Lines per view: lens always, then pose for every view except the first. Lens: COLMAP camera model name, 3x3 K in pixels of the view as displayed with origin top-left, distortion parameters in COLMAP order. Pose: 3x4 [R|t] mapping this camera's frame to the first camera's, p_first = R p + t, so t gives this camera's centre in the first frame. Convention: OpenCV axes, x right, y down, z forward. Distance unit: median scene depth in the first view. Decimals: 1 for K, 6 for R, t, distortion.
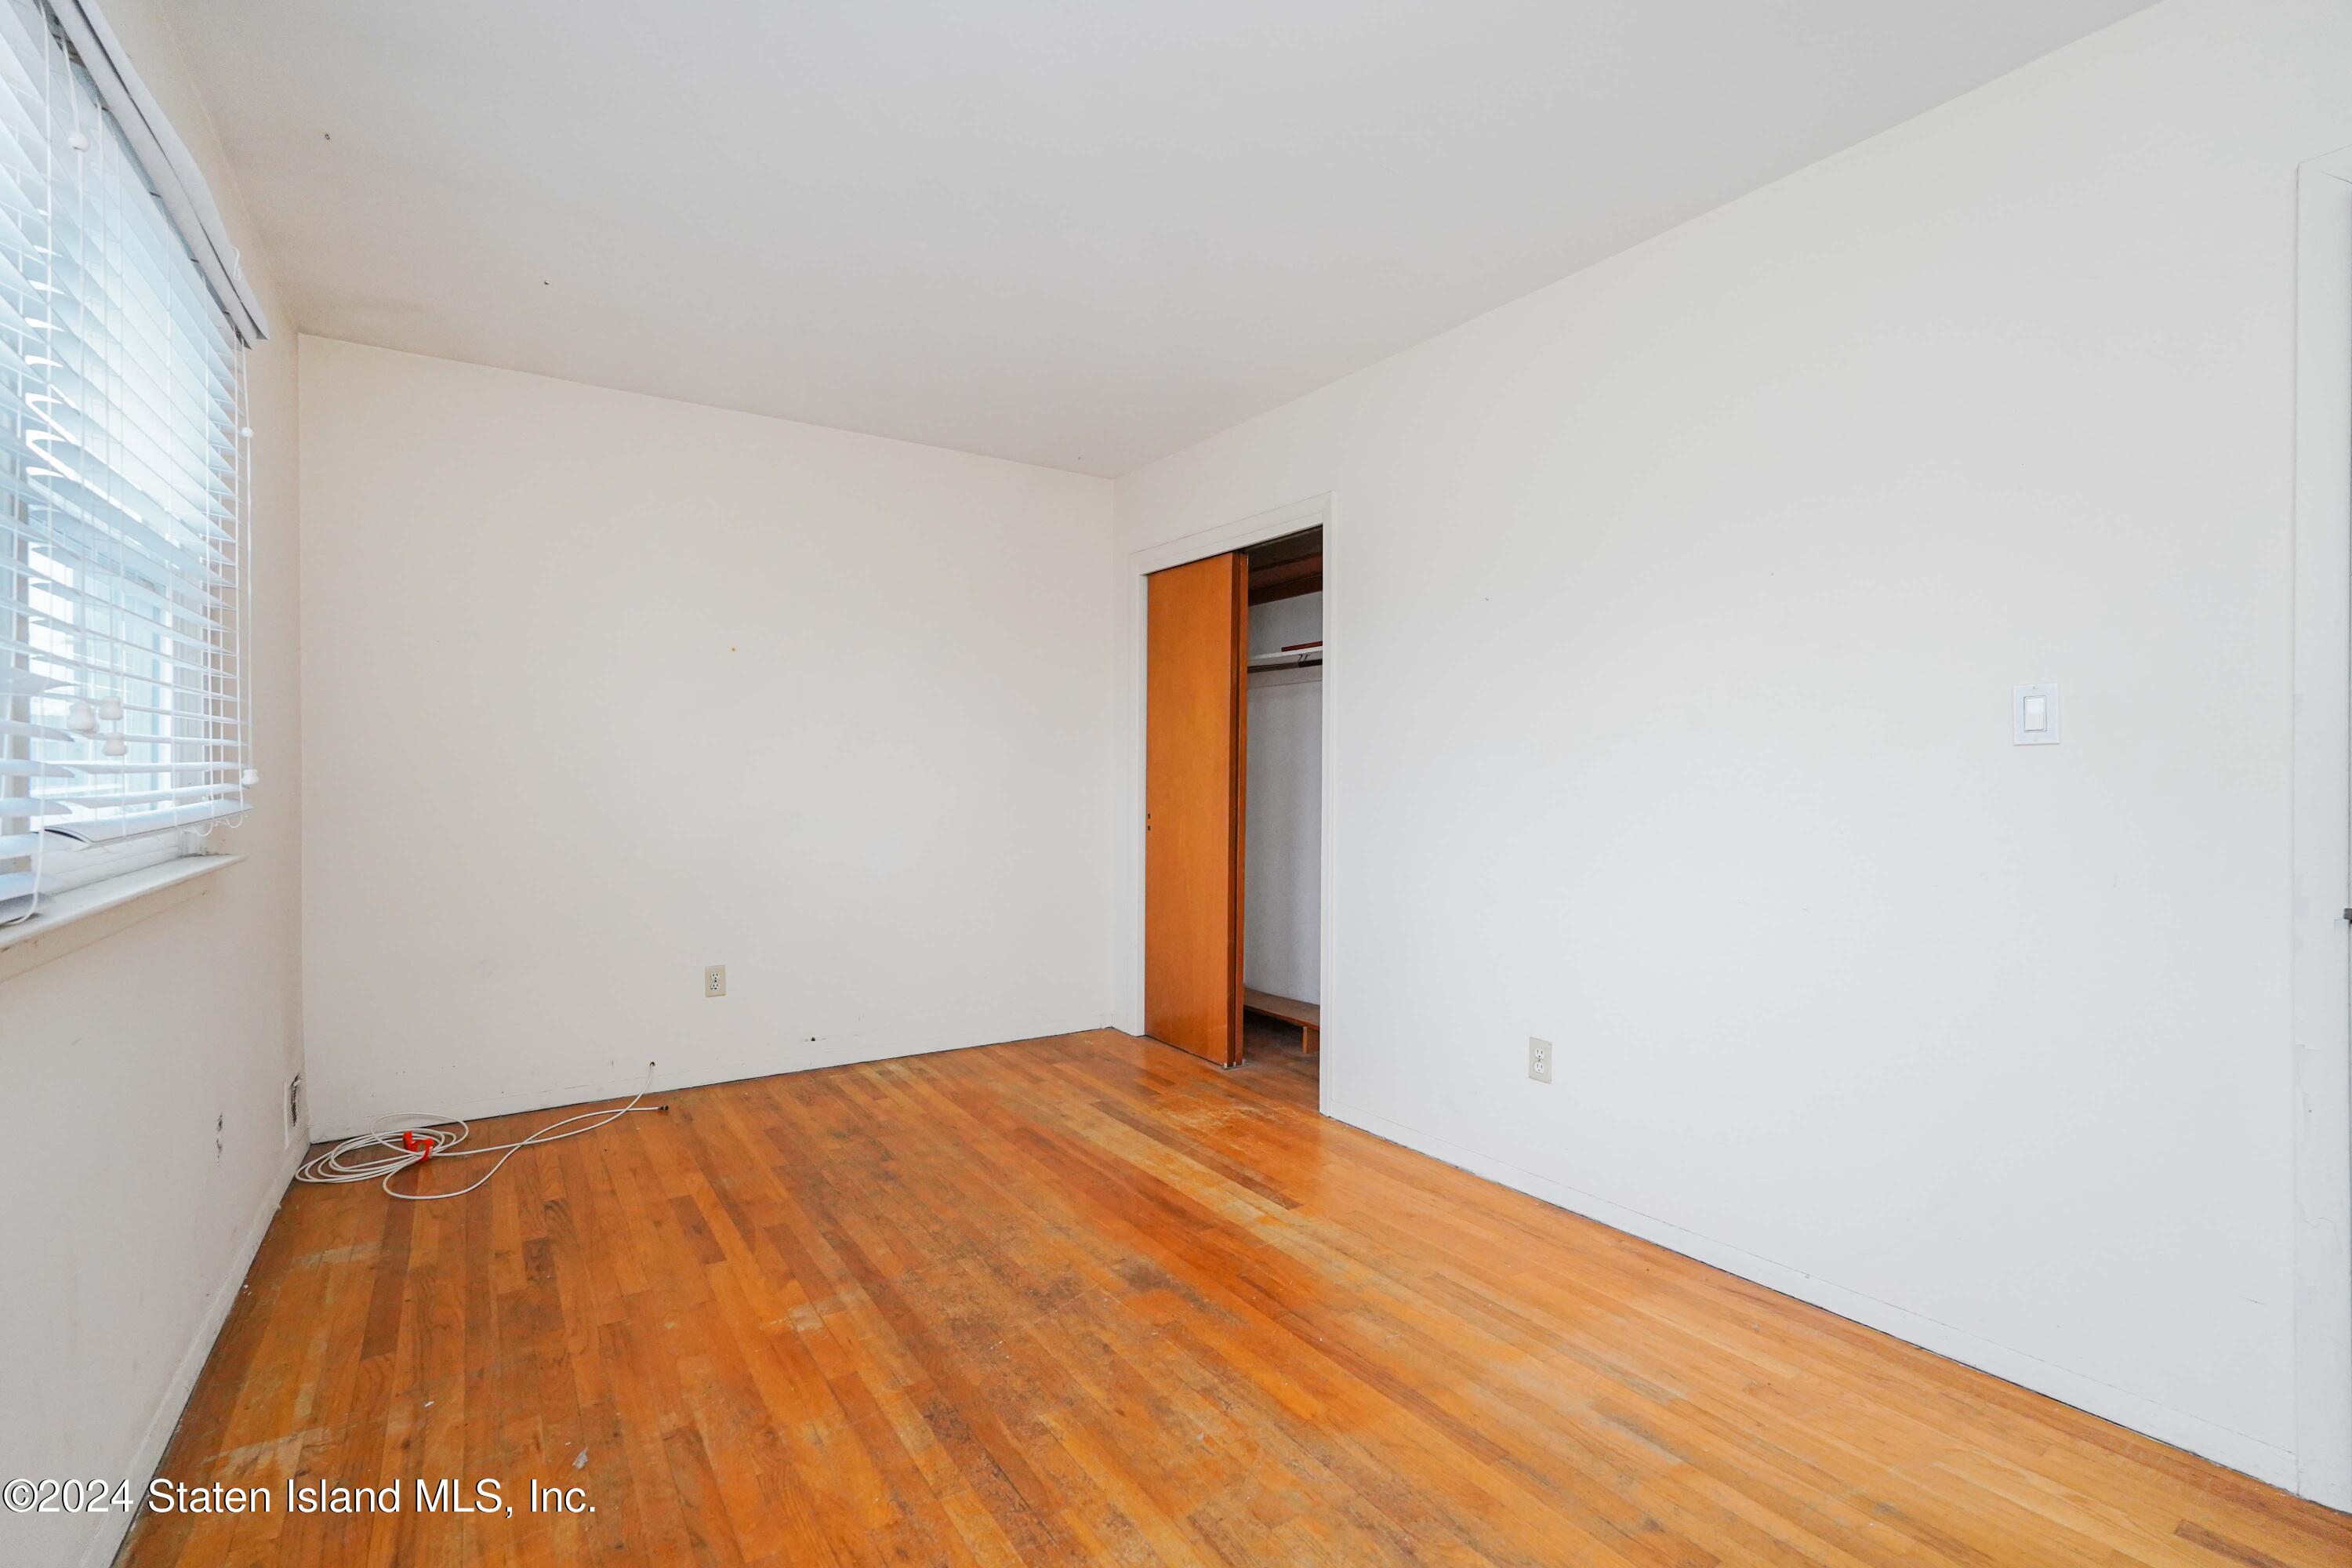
lens RADIAL K [[1051.4, 0, 1195.7], [0, 1051.4, 789.2], [0, 0, 1]] dist [-0.019182, 0.014278]
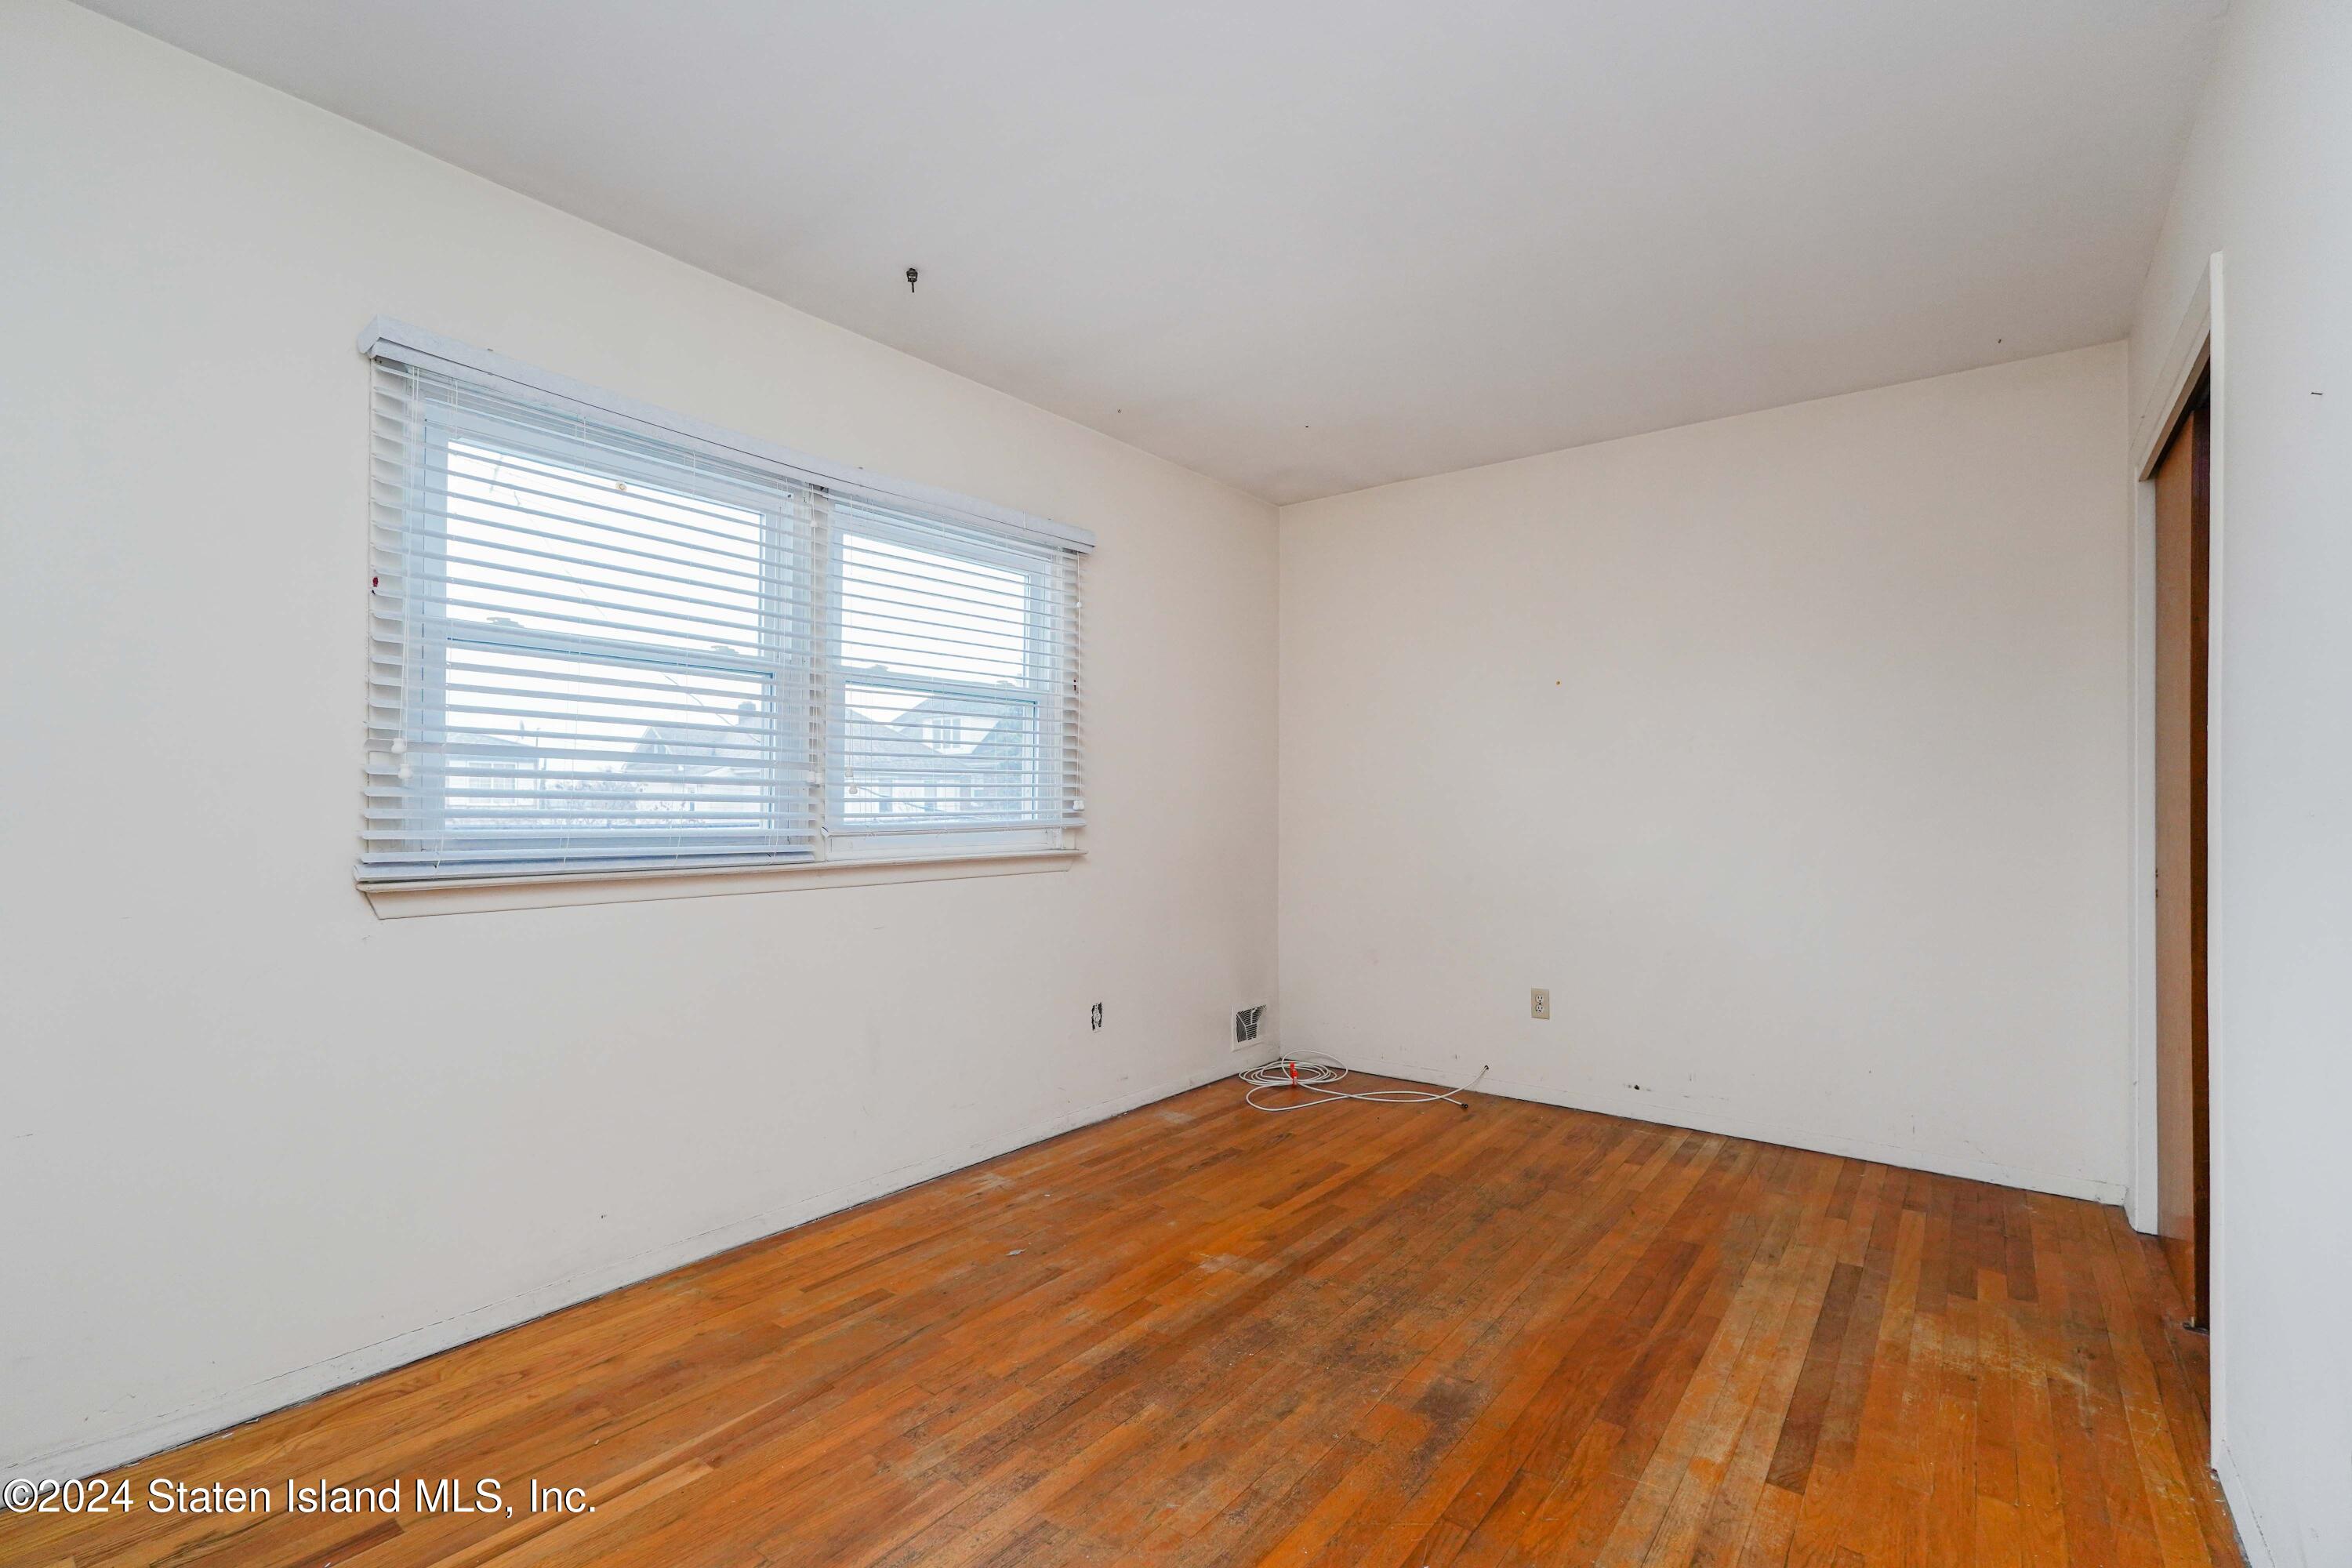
lens RADIAL K [[1051.4, 0, 1195.7], [0, 1051.4, 789.2], [0, 0, 1]] dist [-0.019182, 0.014278]
pose [[0.321936, -0.016951, -0.946610, 0.551927], [-0.014588, 0.999632, -0.022862, -0.005256], [0.946649, 0.021170, 0.321570, 0.421347]]
